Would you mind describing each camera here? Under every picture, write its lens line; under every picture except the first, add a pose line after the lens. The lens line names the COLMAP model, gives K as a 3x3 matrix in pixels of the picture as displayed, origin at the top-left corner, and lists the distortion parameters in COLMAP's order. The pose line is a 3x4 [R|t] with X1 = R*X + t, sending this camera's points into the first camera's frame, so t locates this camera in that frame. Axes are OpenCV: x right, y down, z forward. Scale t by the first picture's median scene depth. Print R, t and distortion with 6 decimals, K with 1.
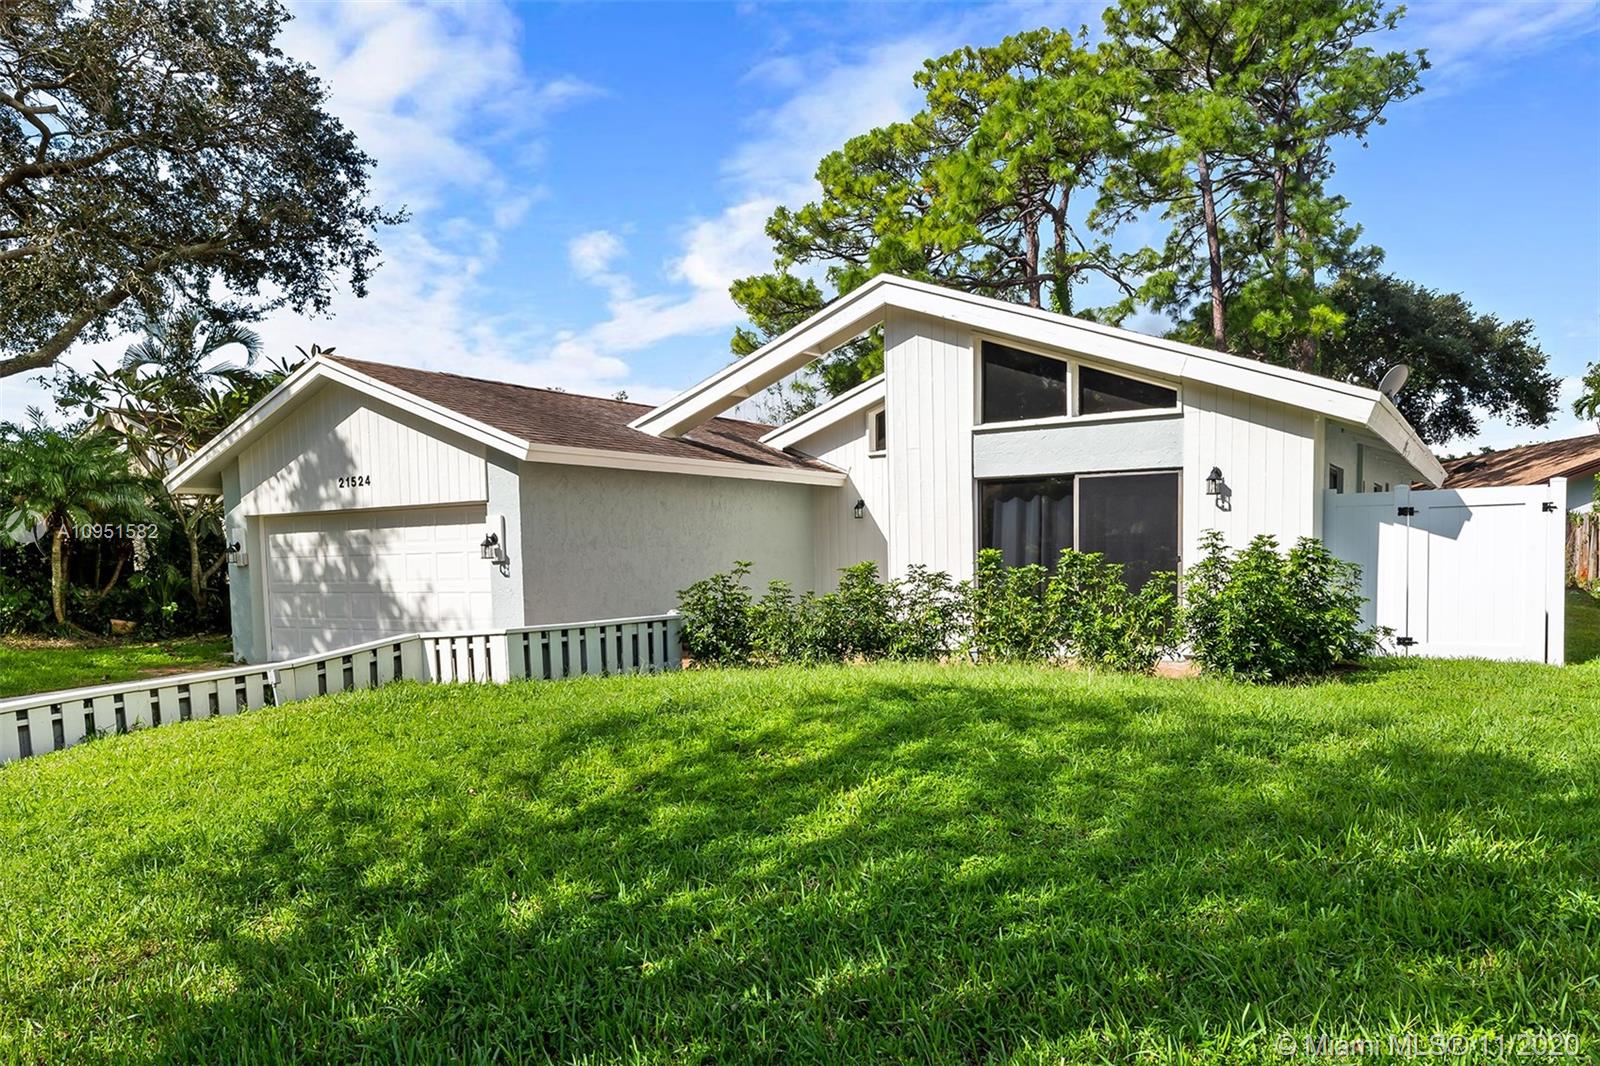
lens RADIAL K [[1101.7, 0, 800.0], [0, 1101.7, 533.0], [0, 0, 1]] dist [-0.000154, -0.002364]
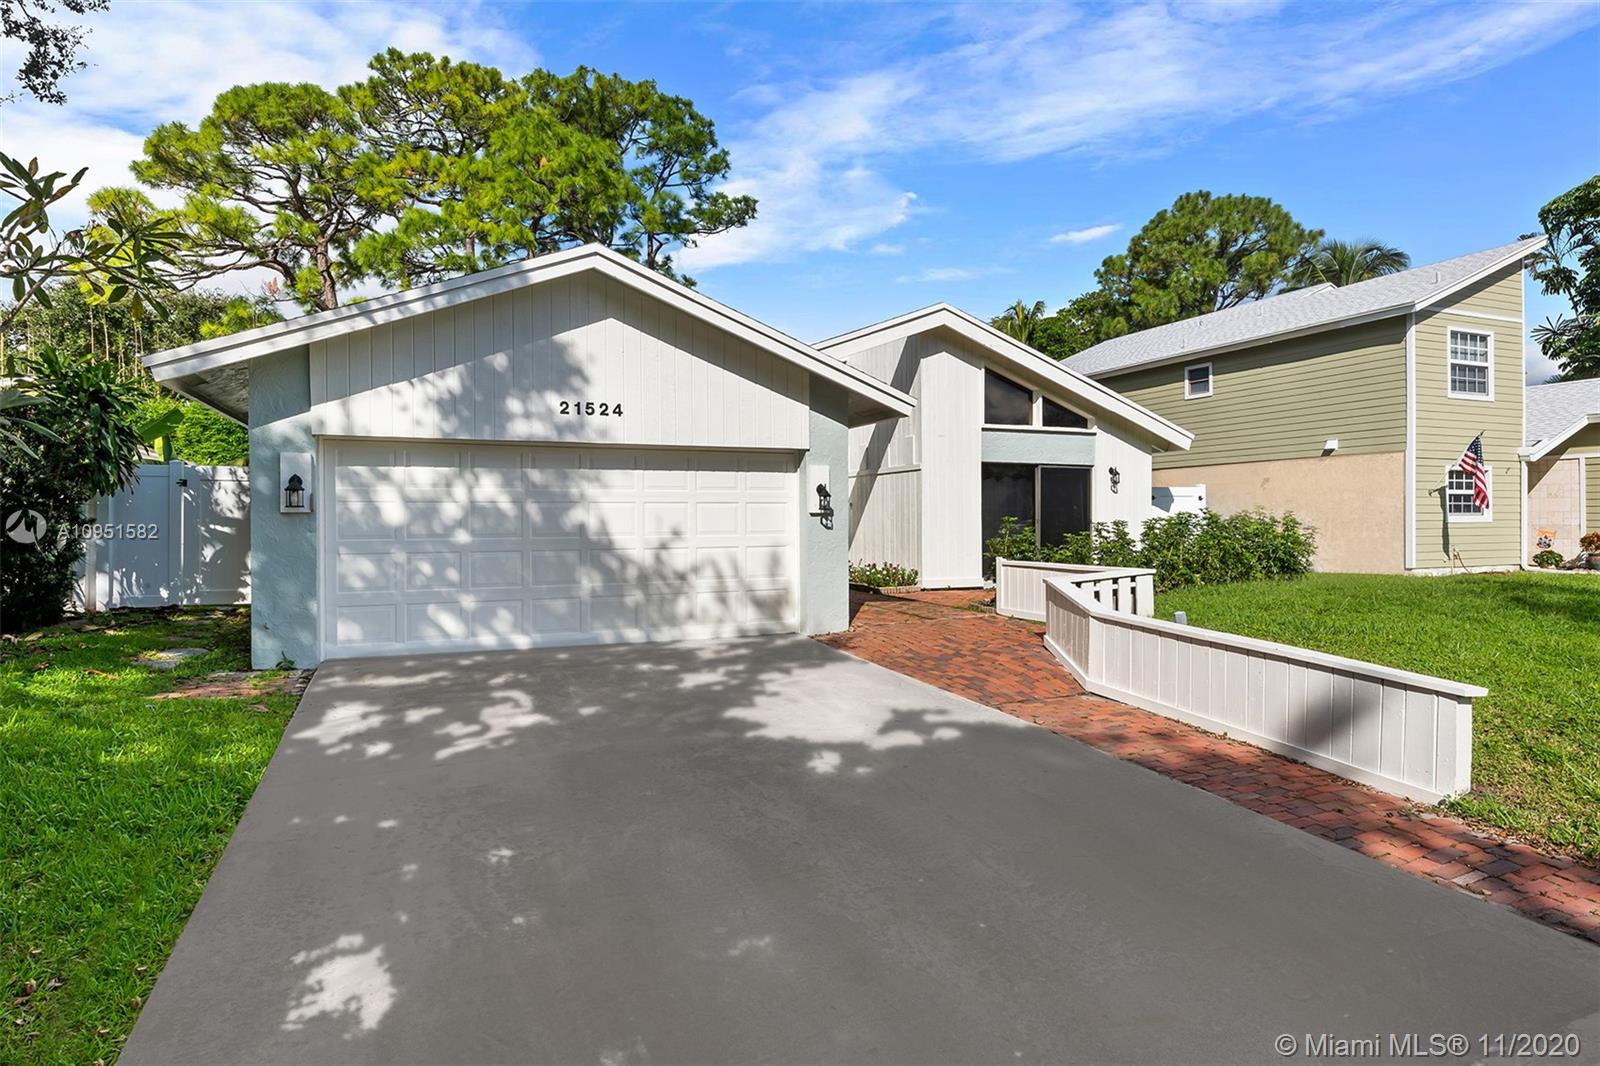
lens RADIAL K [[1101.7, 0, 800.0], [0, 1101.7, 533.0], [0, 0, 1]] dist [-0.000154, -0.002364]
pose [[0.491859, 0.017650, 0.870496, -1.069853], [-0.028431, 0.999587, -0.004204, 0.049855], [-0.870211, -0.022681, 0.492158, 0.469049]]
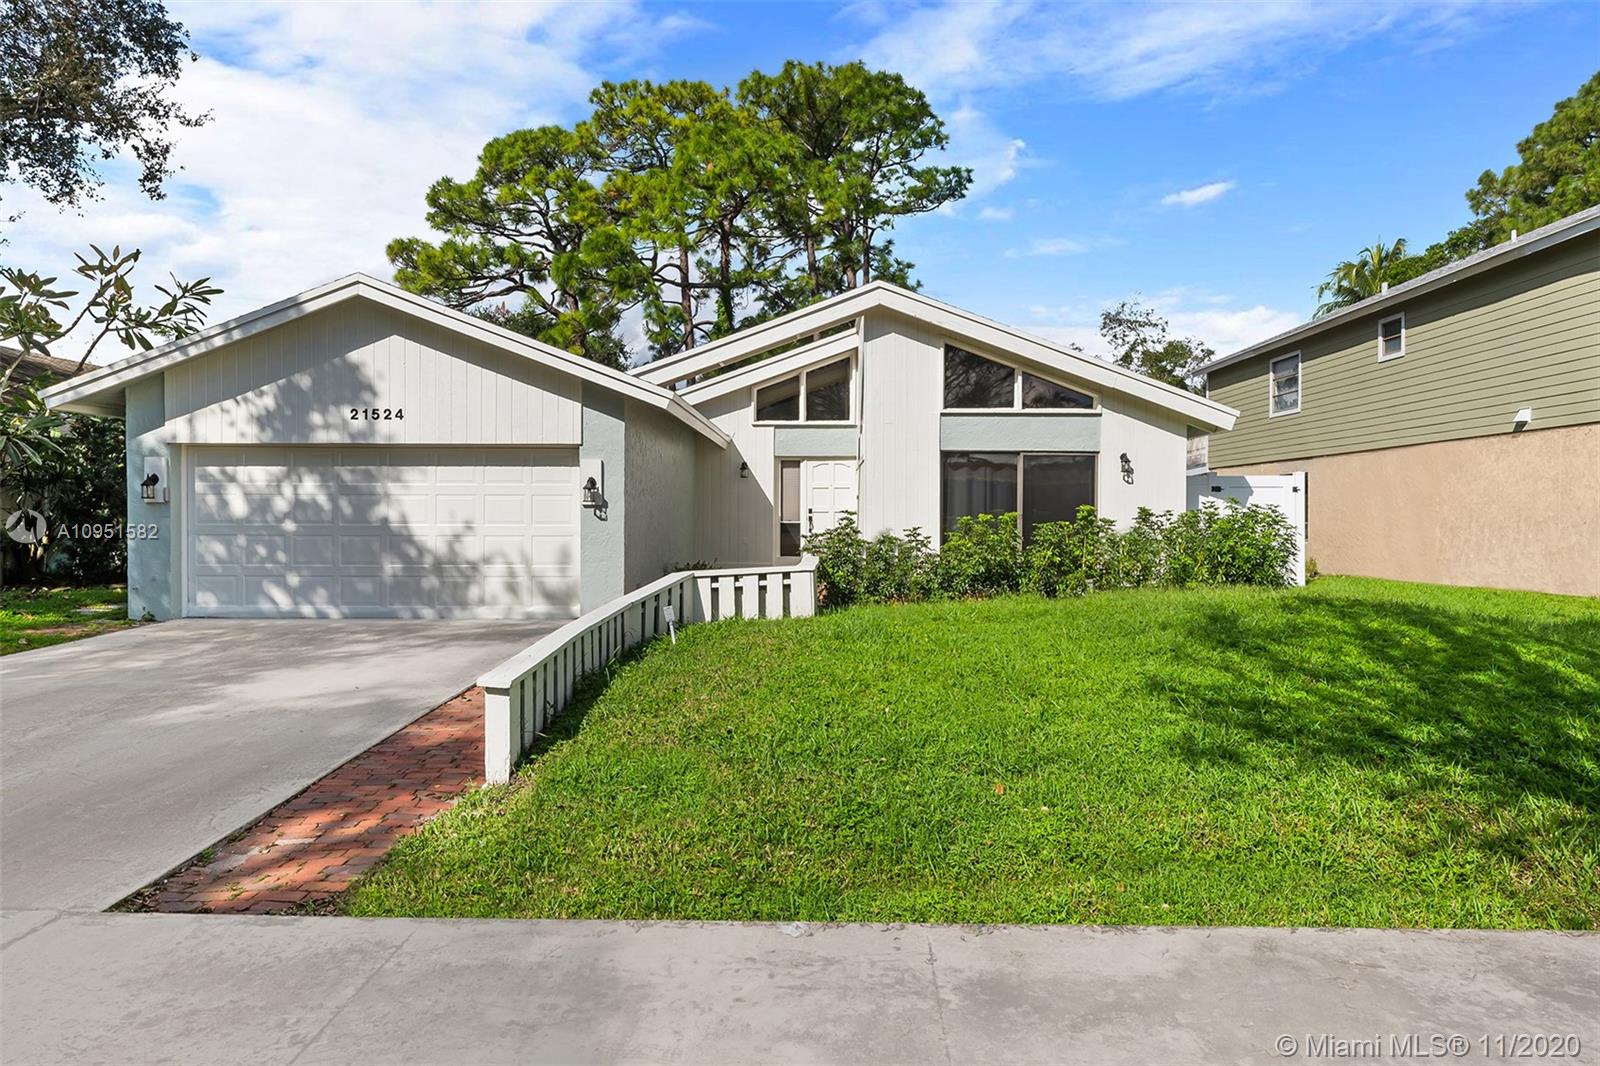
lens RADIAL K [[889.8, 0, 770.0], [0, 889.8, 528.5], [0, 0, 1]] dist [-0.005524, -0.000448]
pose [[0.861315, 0.012837, 0.507909, -0.508566], [-0.037281, 0.998583, 0.037984, 0.010518], [-0.506702, -0.051652, 0.860573, 0.172284]]
